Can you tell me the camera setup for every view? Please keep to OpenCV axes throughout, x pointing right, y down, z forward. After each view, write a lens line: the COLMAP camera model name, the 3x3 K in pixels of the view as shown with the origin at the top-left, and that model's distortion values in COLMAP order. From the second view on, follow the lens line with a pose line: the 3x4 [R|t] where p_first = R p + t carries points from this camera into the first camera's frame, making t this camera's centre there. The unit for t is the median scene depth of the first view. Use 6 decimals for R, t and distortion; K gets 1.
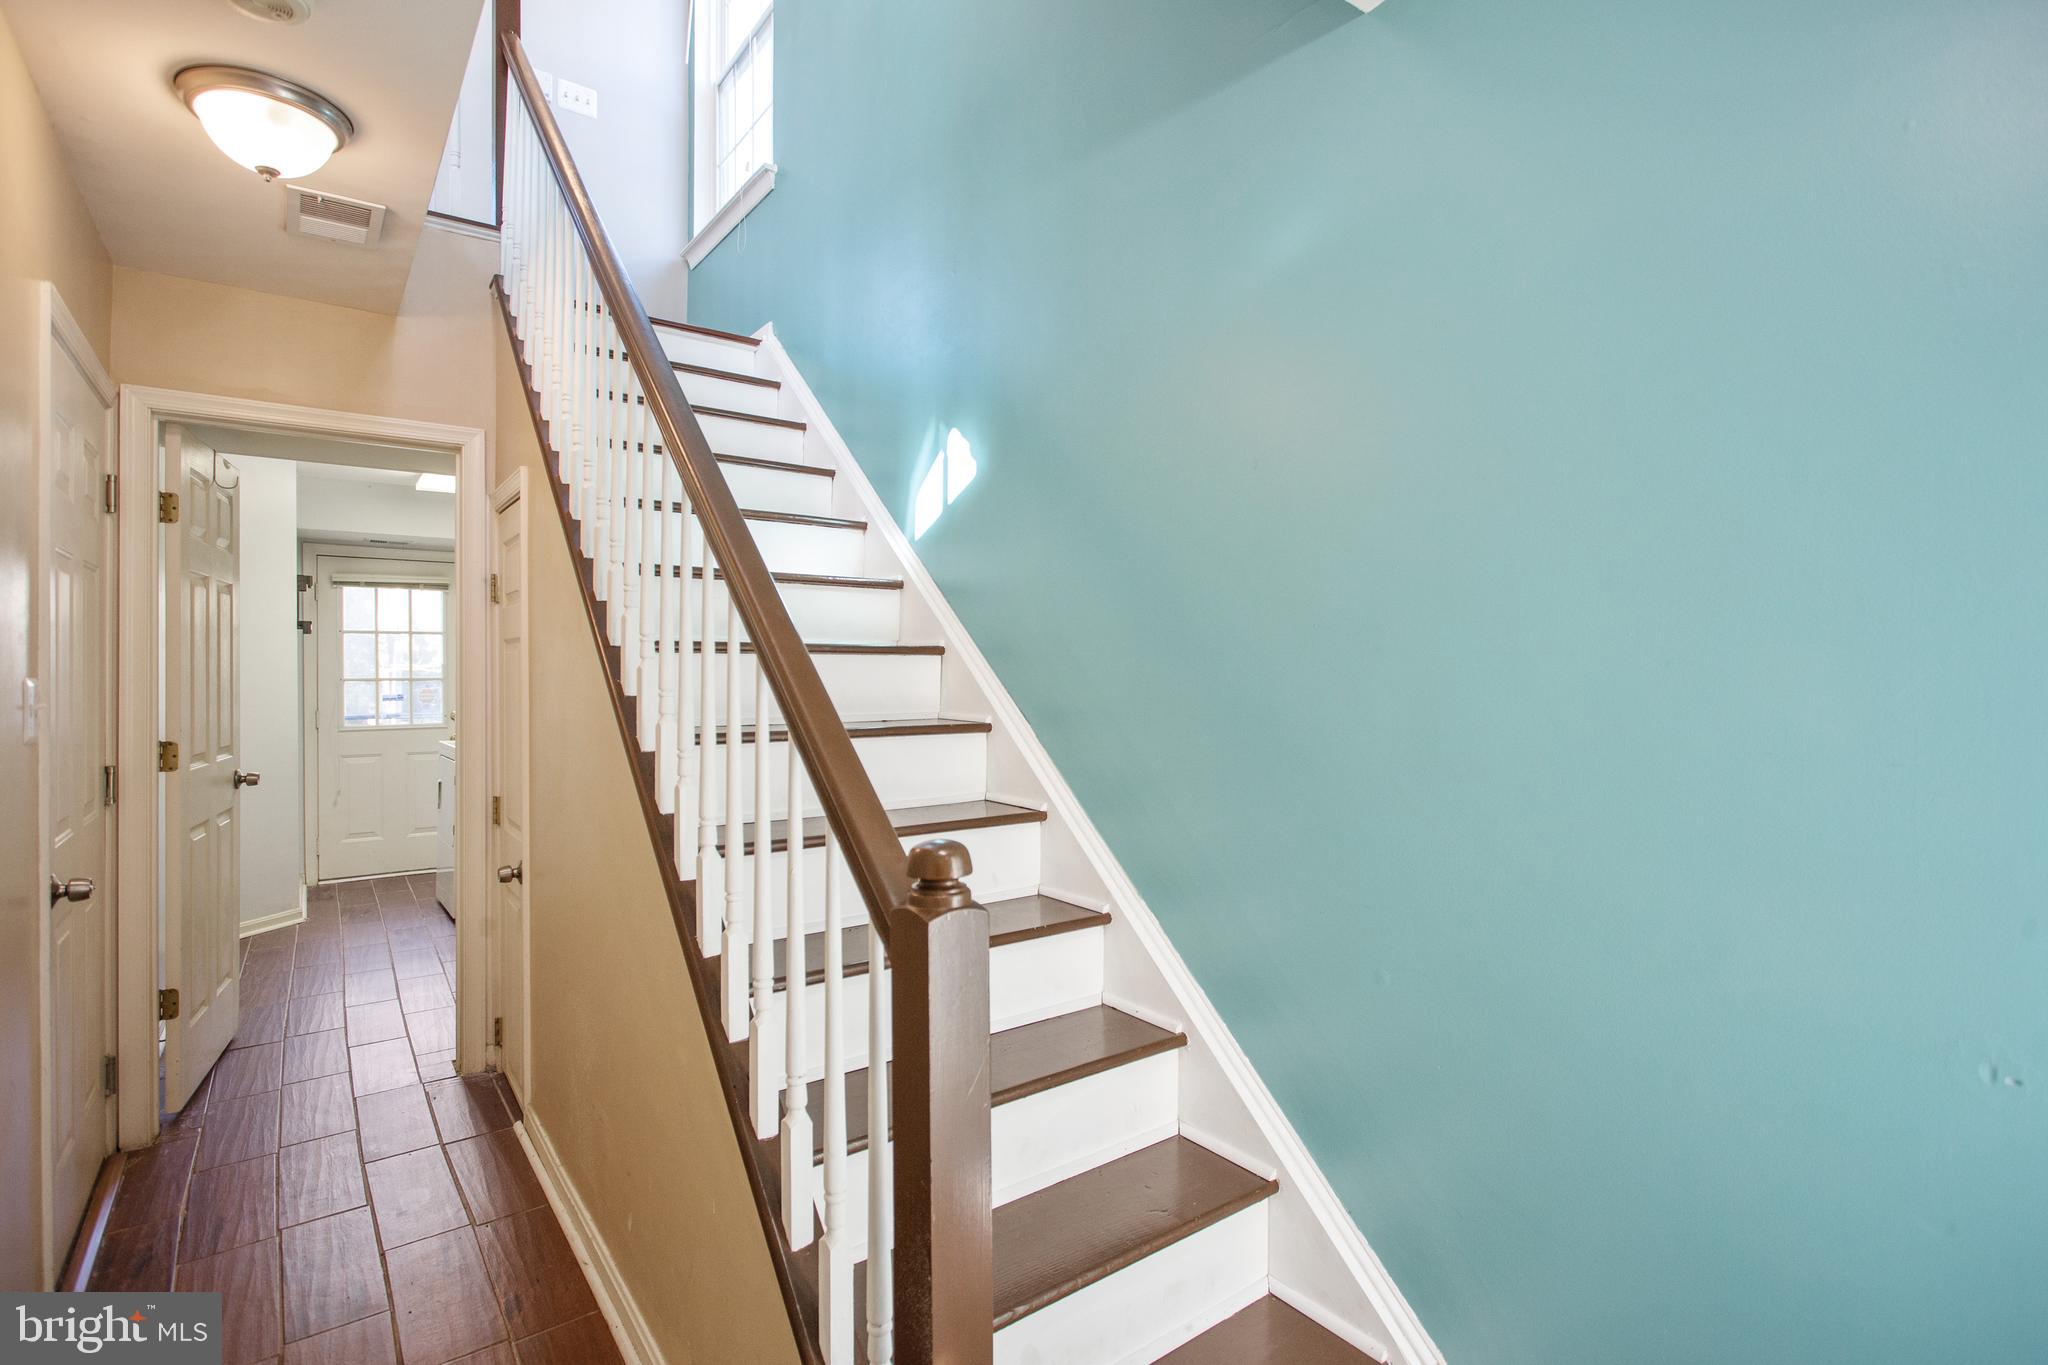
lens RADIAL K [[970.2, 0, 1019.4], [0, 970.2, 678.7], [0, 0, 1]] dist [-0.025632, 0.009488]
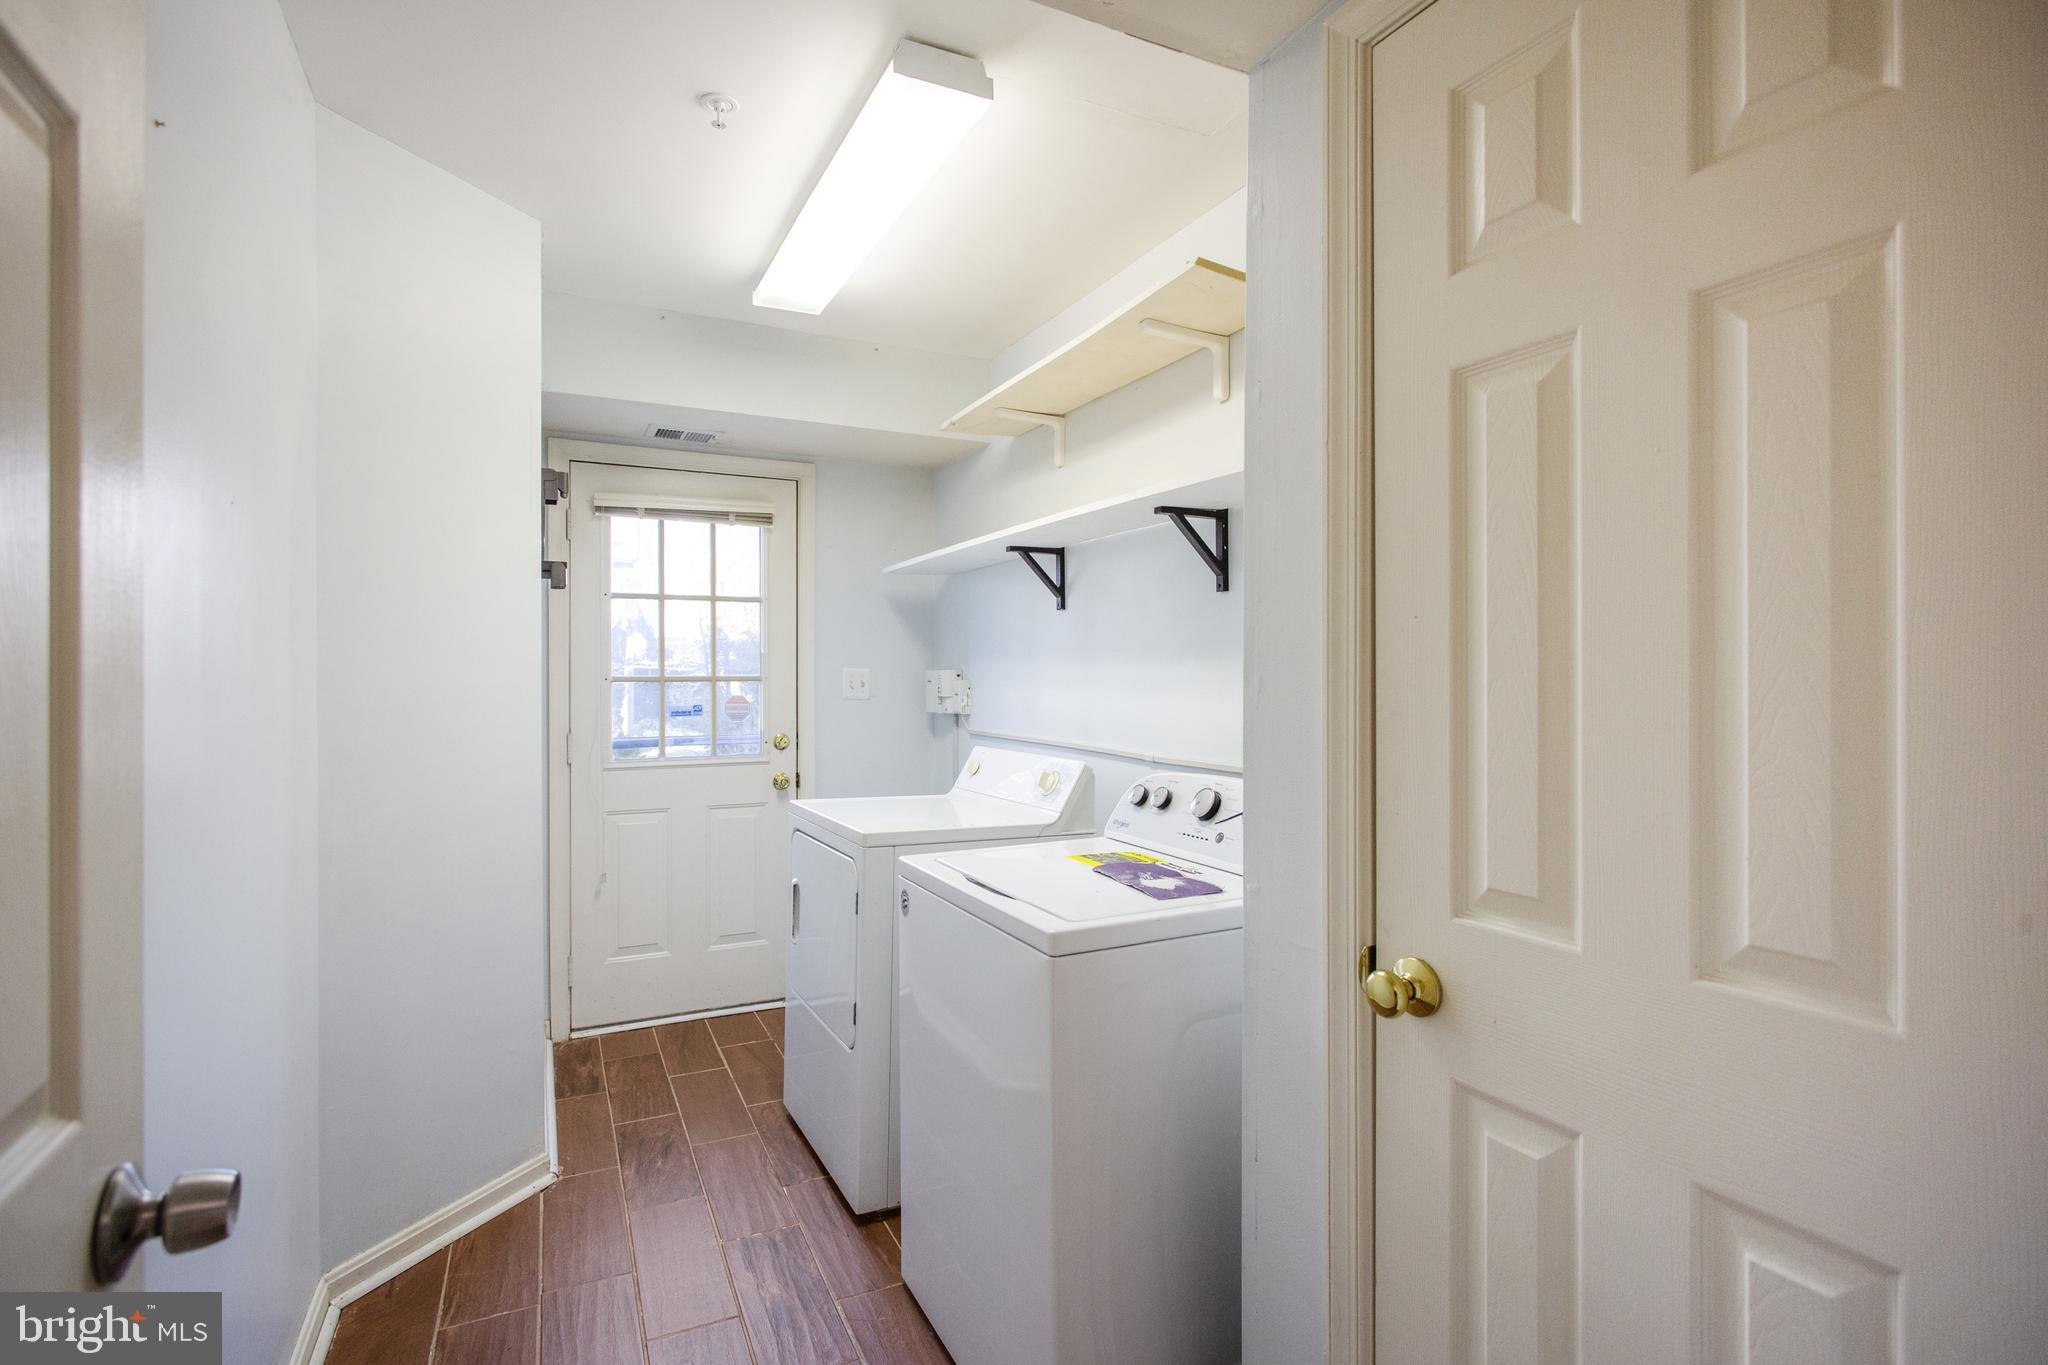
lens RADIAL K [[992.2, 0, 1017.3], [0, 992.2, 673.7], [0, 0, 1]] dist [-0.079279, 0.037672]
pose [[0.982678, 0.003754, -0.185285, -0.355584], [-0.005547, 0.999943, -0.009162, 0.002238], [0.185240, 0.010031, 0.982642, 0.468929]]
